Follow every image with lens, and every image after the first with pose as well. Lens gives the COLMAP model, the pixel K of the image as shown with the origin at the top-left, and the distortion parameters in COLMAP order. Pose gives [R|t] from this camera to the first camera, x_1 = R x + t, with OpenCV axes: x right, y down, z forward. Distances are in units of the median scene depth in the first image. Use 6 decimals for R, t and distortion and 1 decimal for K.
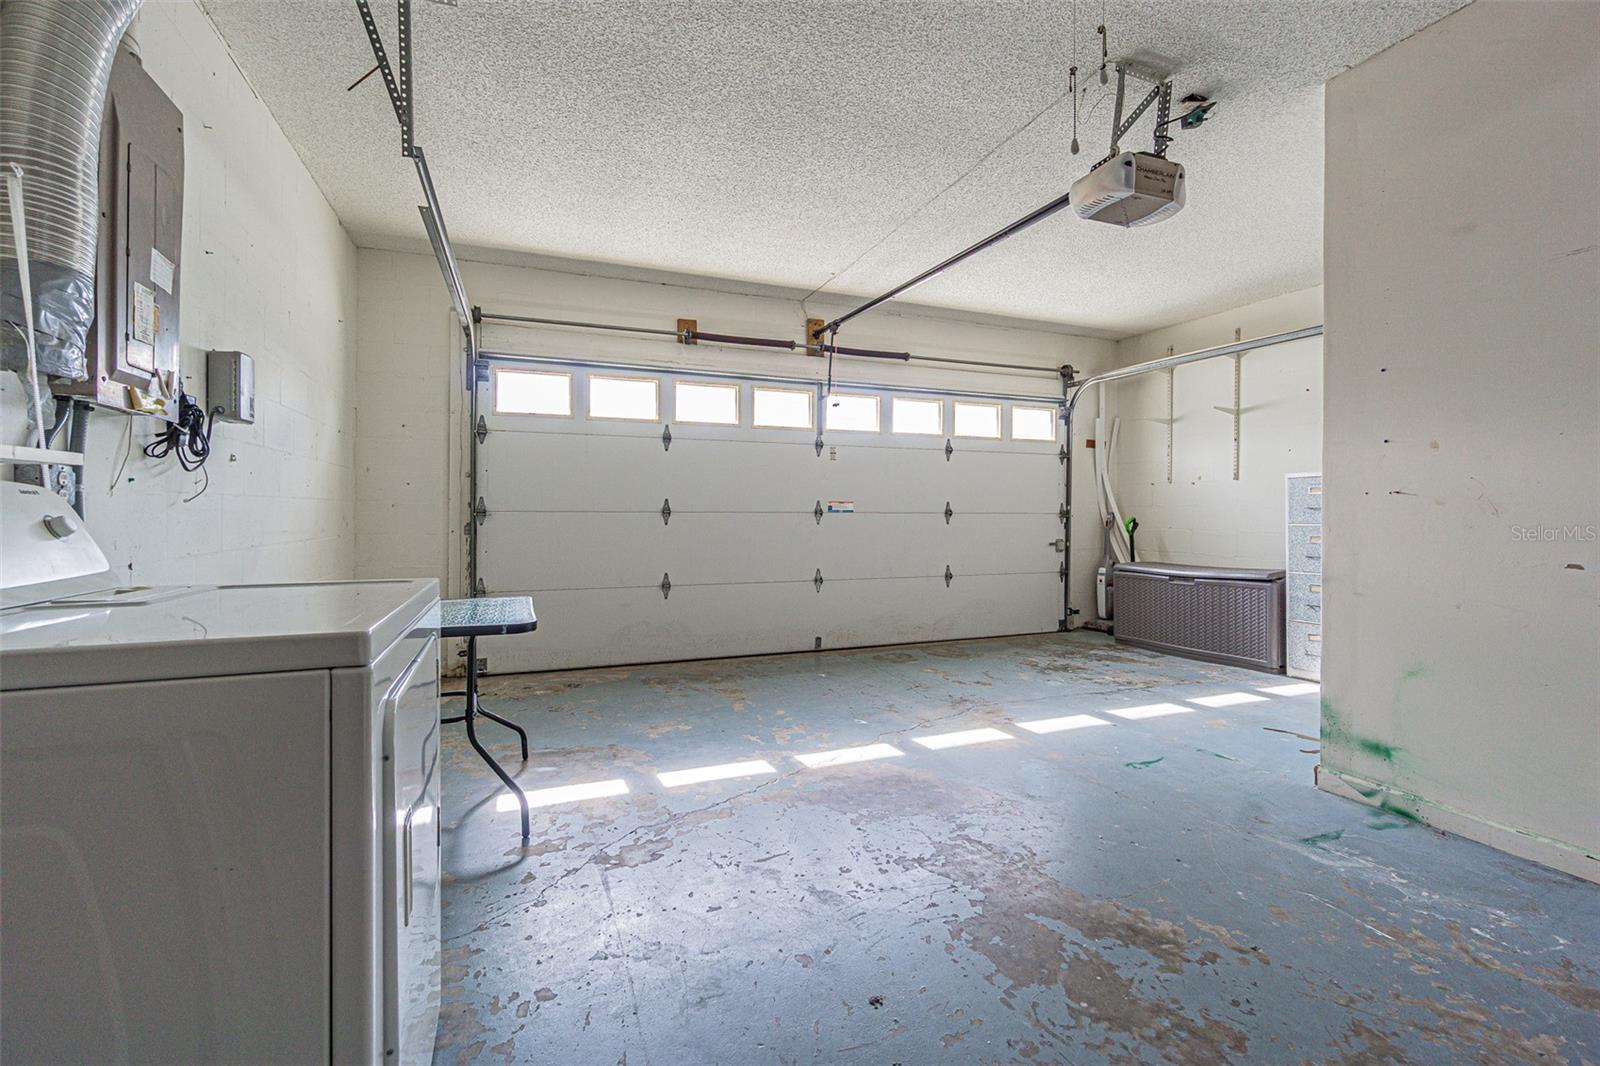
lens RADIAL K [[685.9, 0, 786.7], [0, 685.9, 526.1], [0, 0, 1]] dist [0.000592, 0.000048]
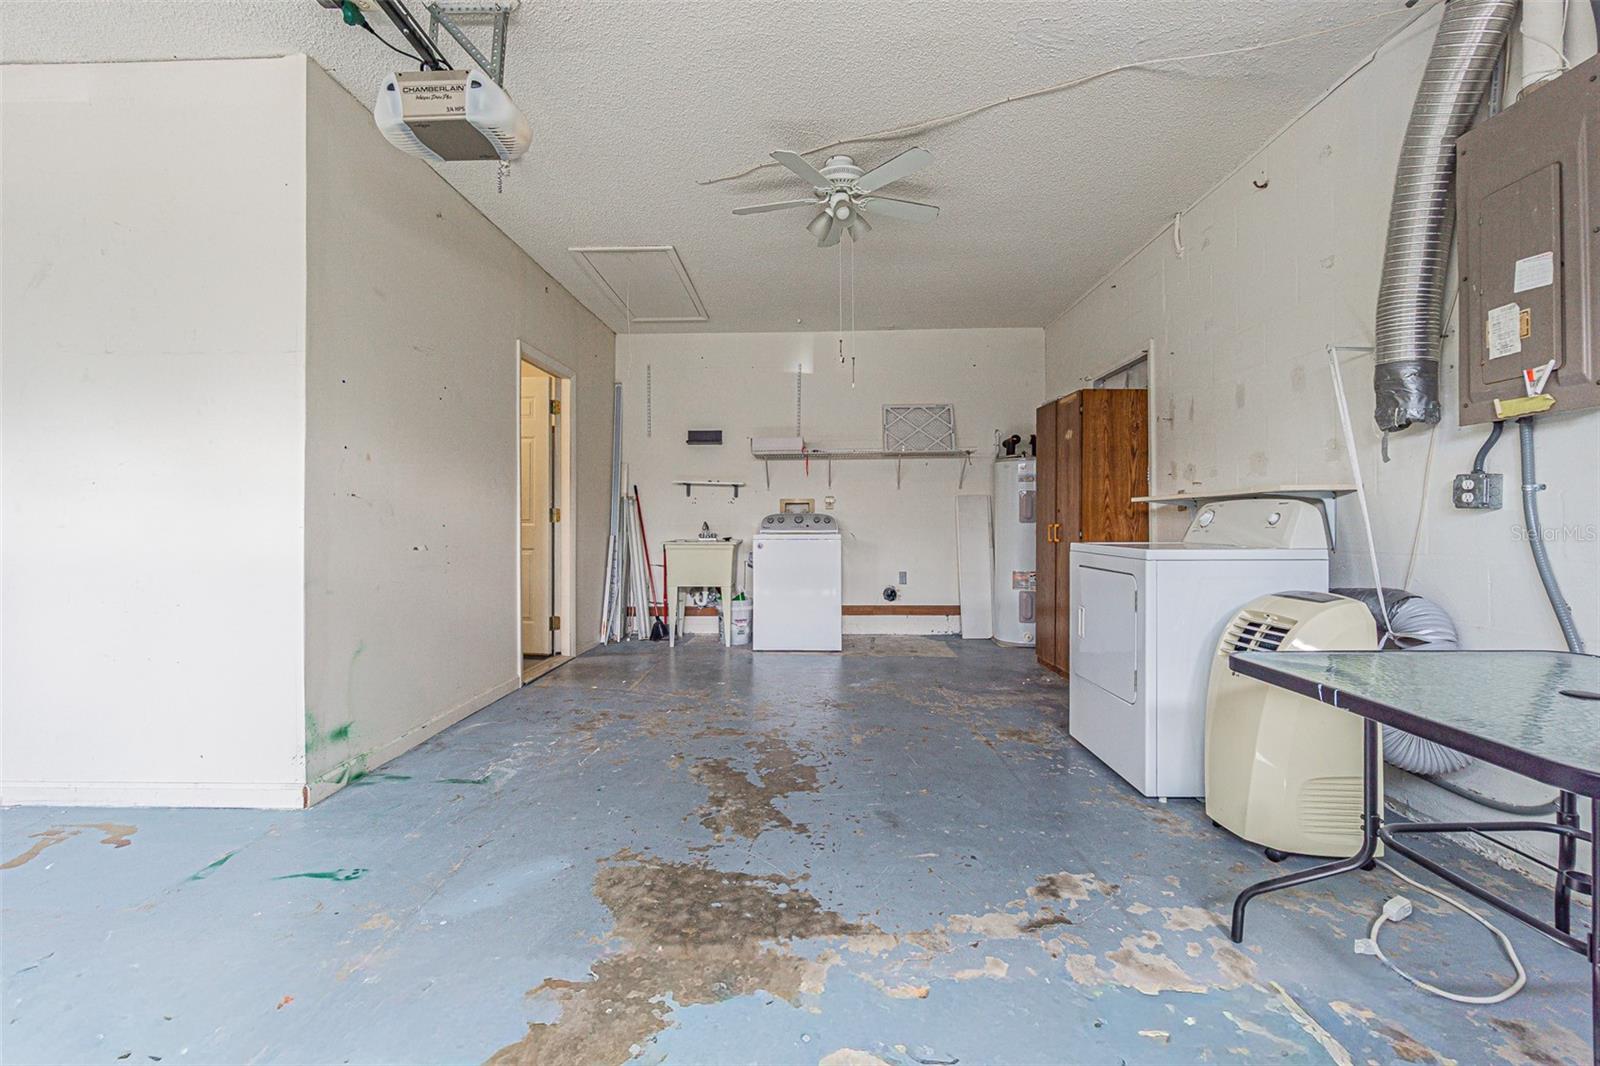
lens RADIAL K [[694.6, 0, 786.2], [0, 694.6, 509.1], [0, 0, 1]] dist [-0.000785, 0.000117]
pose [[-0.922468, 0.003868, 0.386055, -0.224690], [0.003272, 0.999992, -0.002201, -0.023930], [-0.386061, -0.000767, -0.922473, 1.906617]]
